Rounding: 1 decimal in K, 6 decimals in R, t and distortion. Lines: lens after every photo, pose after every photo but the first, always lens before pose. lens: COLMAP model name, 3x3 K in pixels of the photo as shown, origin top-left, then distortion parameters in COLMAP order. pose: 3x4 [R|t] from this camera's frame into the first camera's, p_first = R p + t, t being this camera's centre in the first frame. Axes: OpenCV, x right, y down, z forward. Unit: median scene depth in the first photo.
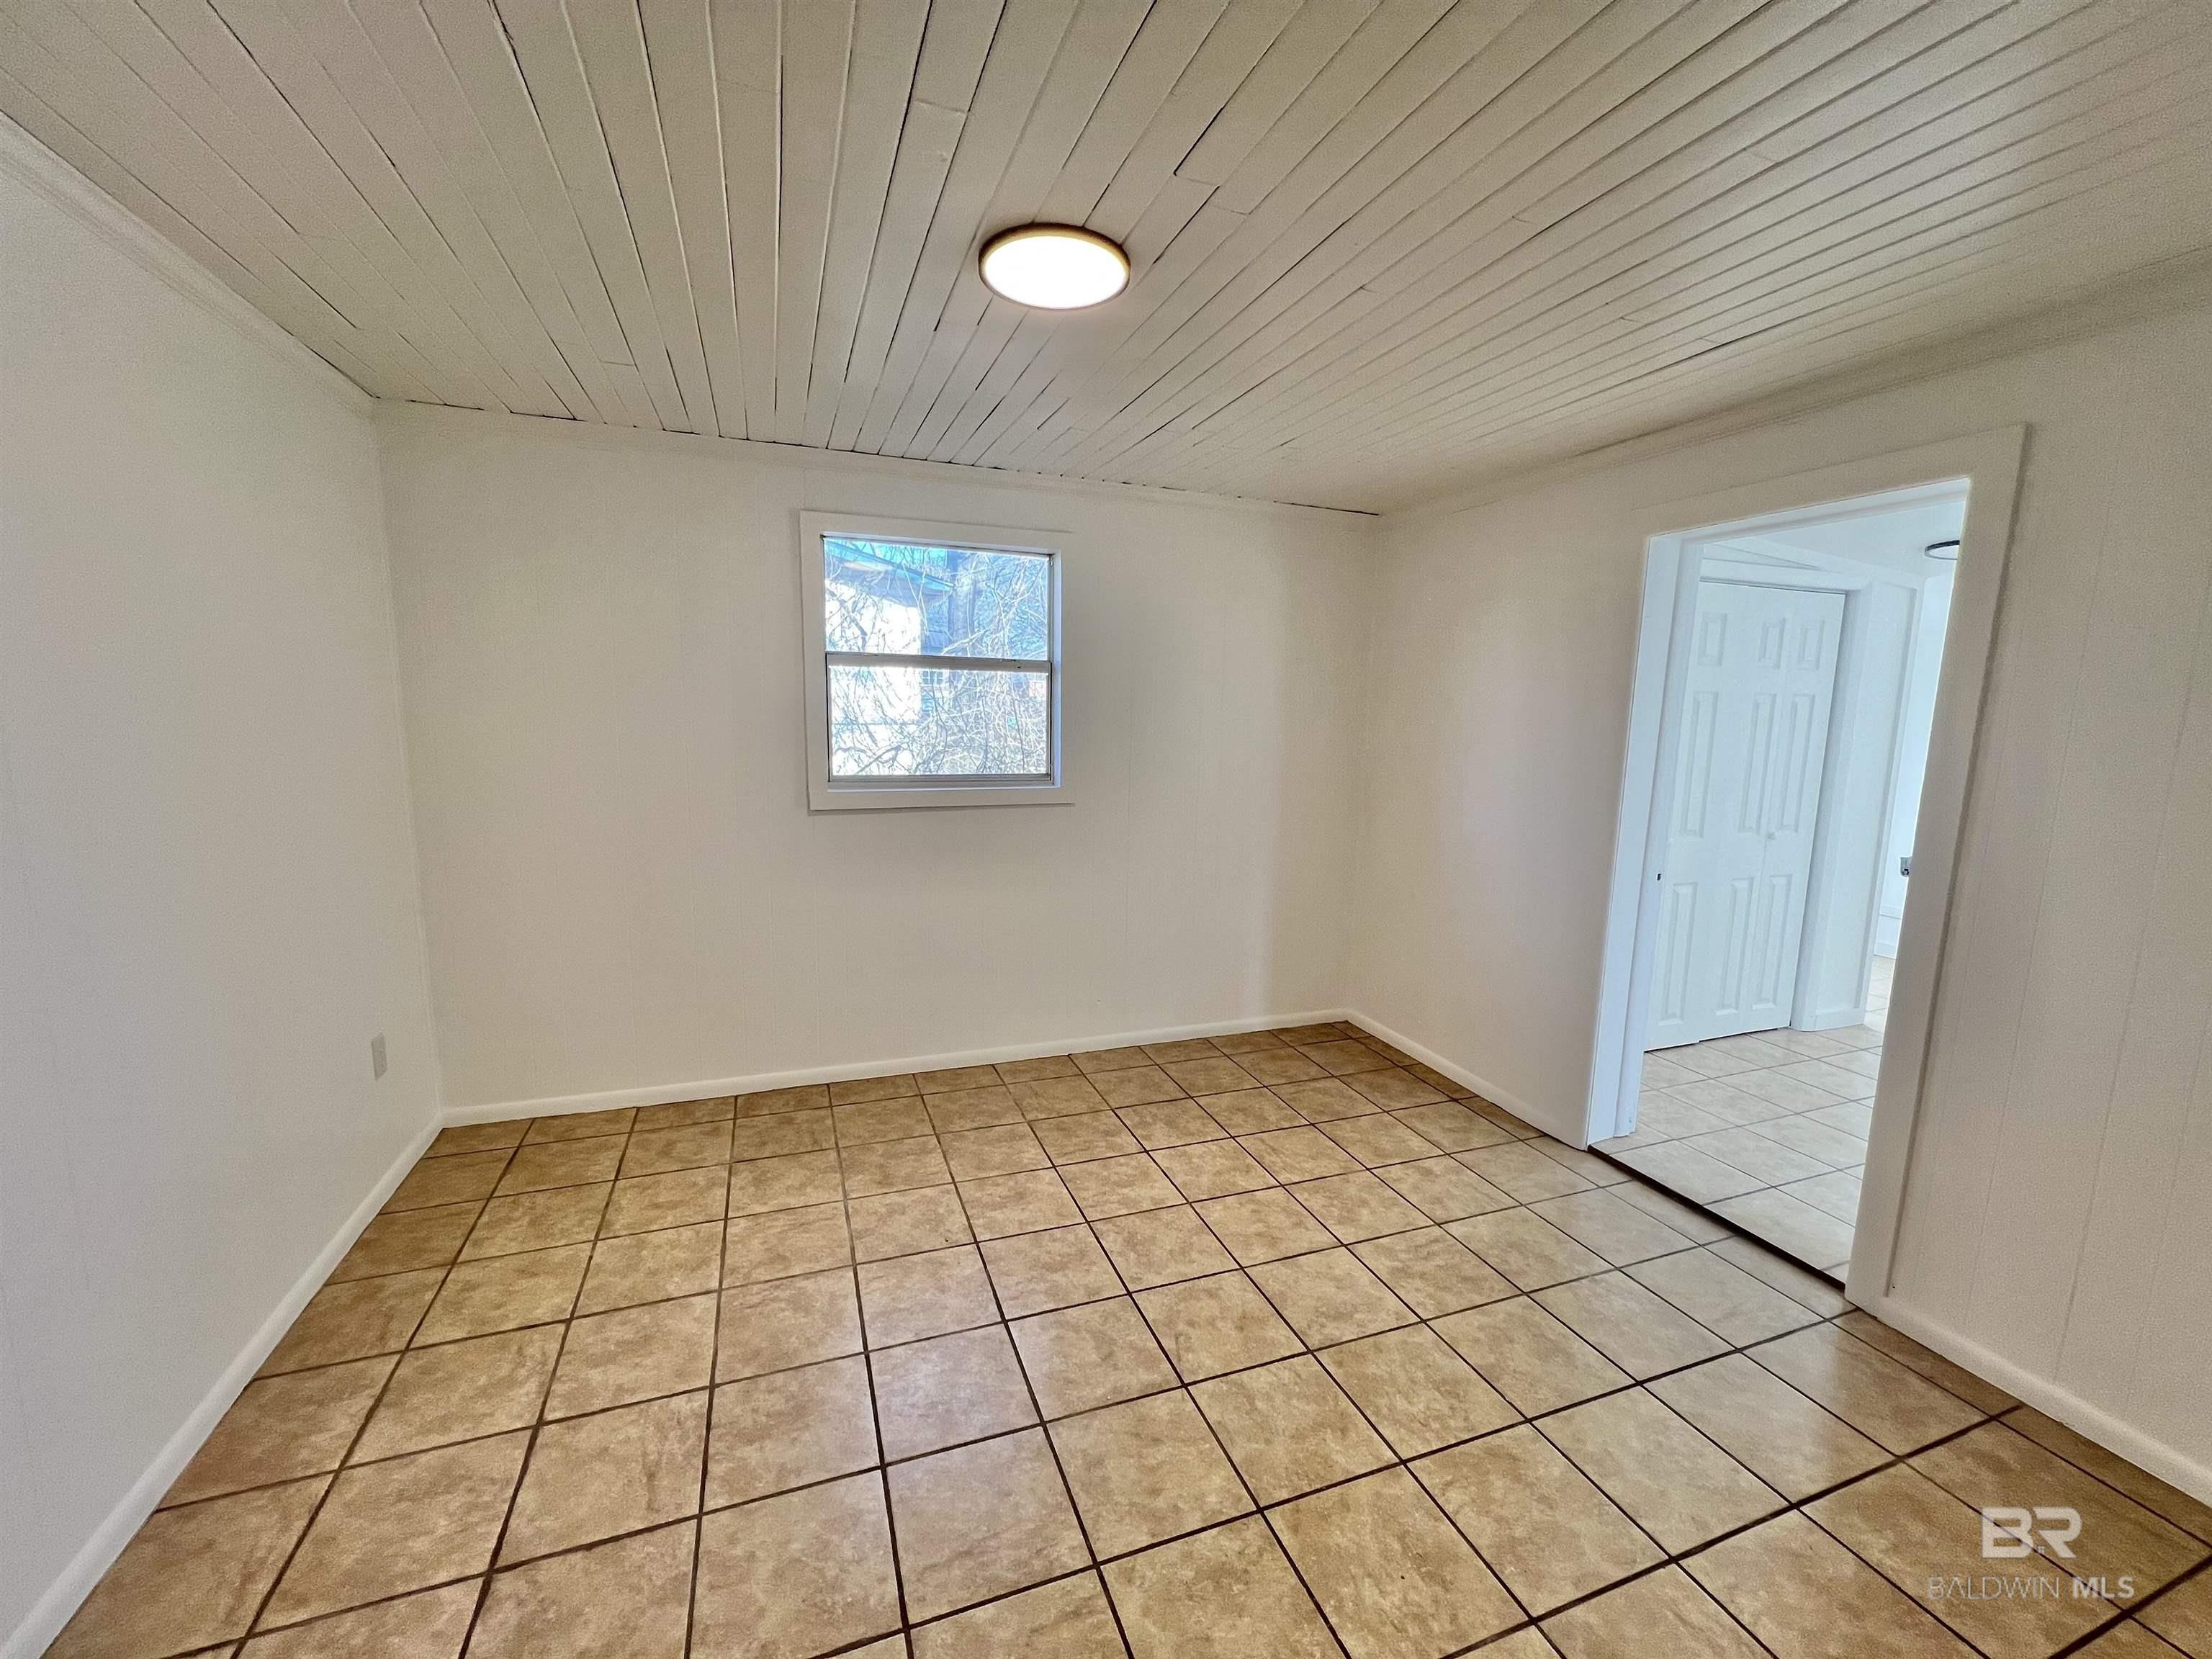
lens RADIAL K [[886.9, 0, 1095.7], [0, 886.9, 822.8], [0, 0, 1]] dist [0.000437, 0.000280]
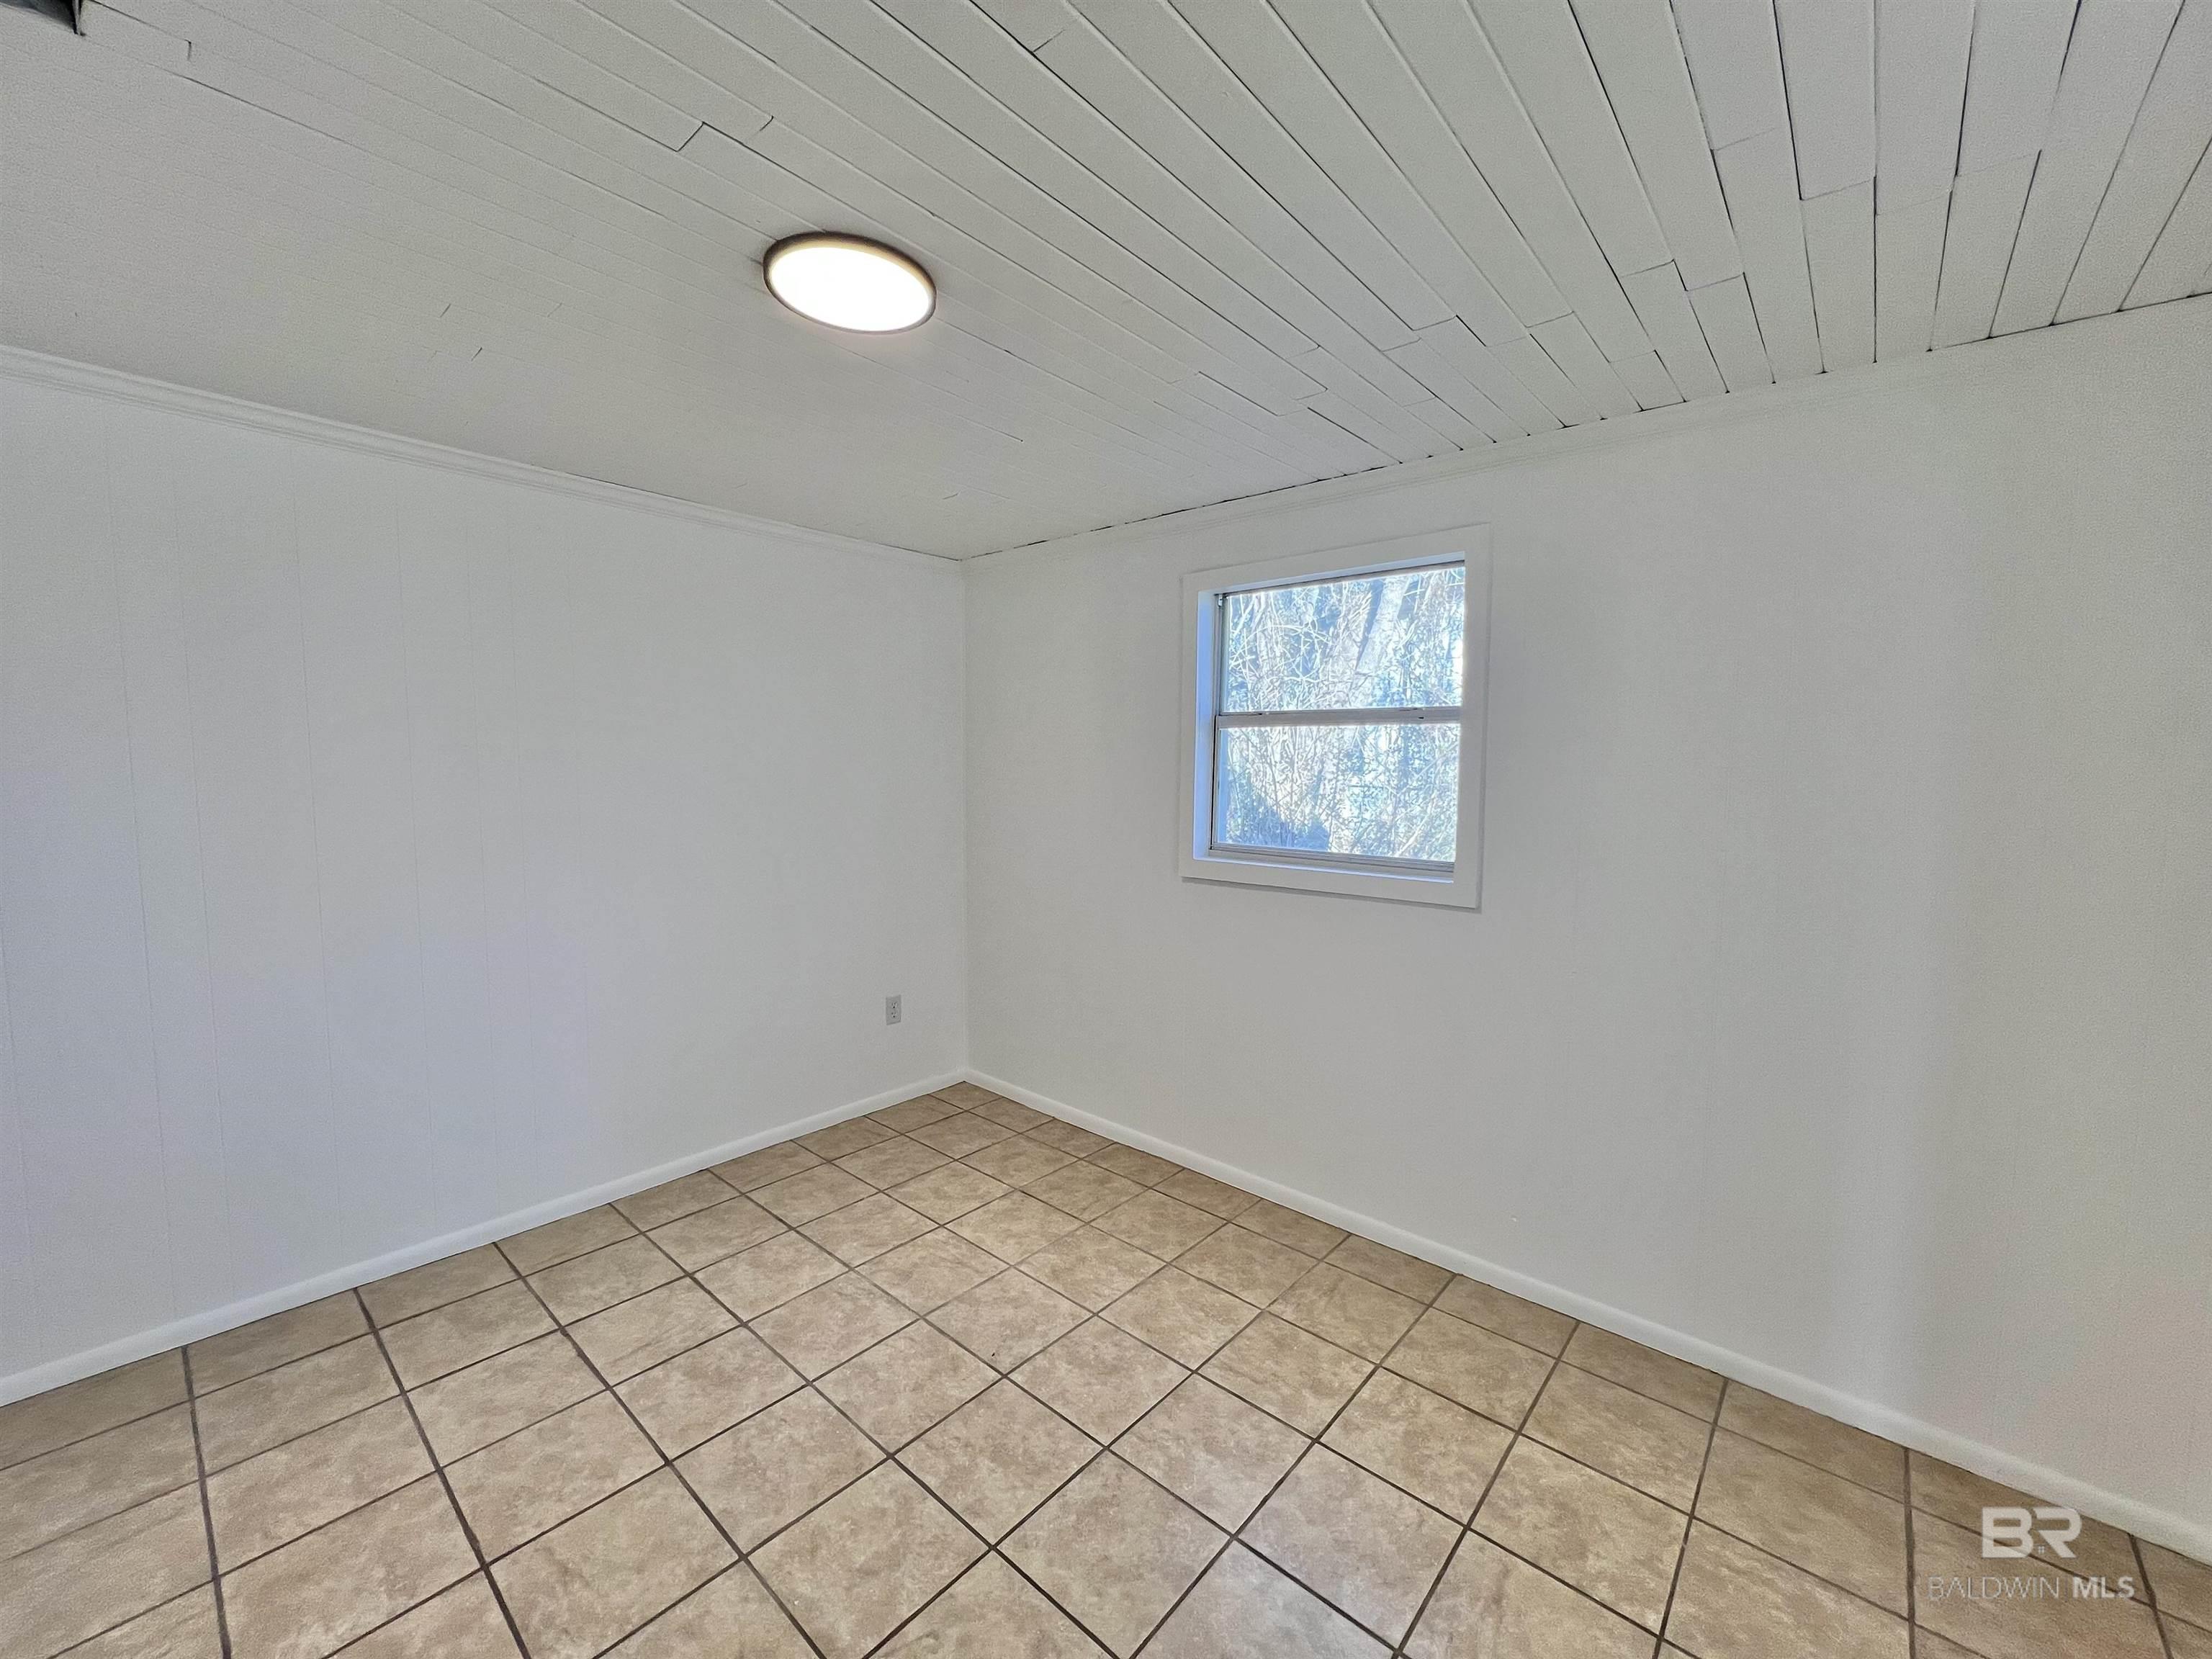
lens RADIAL K [[886.9, 0, 1099.9], [0, 886.9, 840.9], [0, 0, 1]] dist [0.000437, 0.000280]
pose [[0.472293, 0.062562, -0.879218, 0.546956], [-0.117036, 0.993097, 0.007797, -0.054155], [0.873637, 0.099218, 0.476355, 0.529294]]
